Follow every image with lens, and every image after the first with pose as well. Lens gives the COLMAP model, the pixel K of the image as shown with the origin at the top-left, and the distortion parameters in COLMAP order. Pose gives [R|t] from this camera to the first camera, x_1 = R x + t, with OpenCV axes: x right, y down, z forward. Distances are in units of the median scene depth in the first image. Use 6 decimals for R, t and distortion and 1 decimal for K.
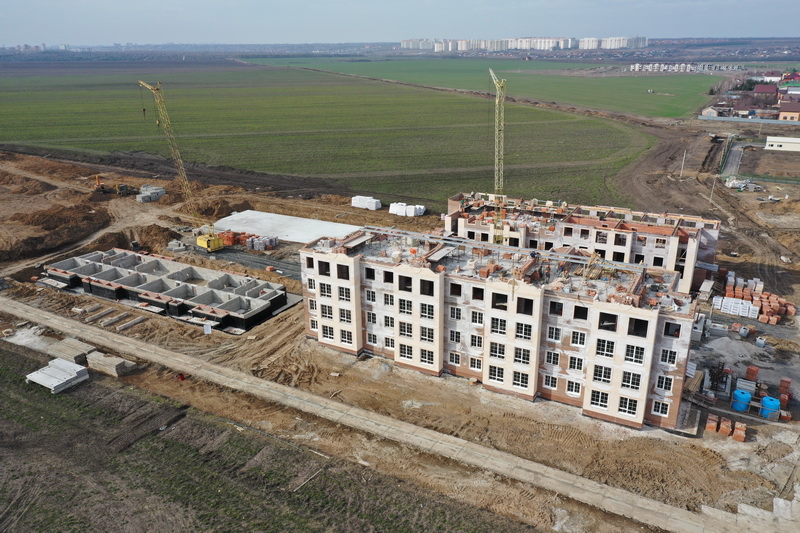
lens RADIAL K [[623.0, 0, 400.5], [0, 623.0, 268.3], [0, 0, 1]] dist [0.000128, -0.004008]
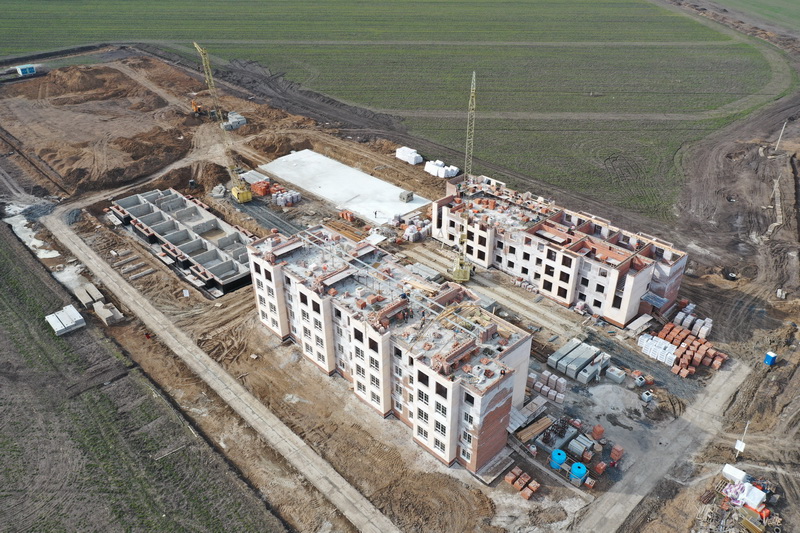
lens RADIAL K [[623.0, 0, 397.1], [0, 623.0, 266.4], [0, 0, 1]] dist [0.000128, -0.004008]
pose [[0.955936, 0.154631, -0.249552, 0.365384], [-0.102841, 0.972560, 0.208688, -0.237345], [0.274973, -0.173828, 0.945607, -0.048648]]
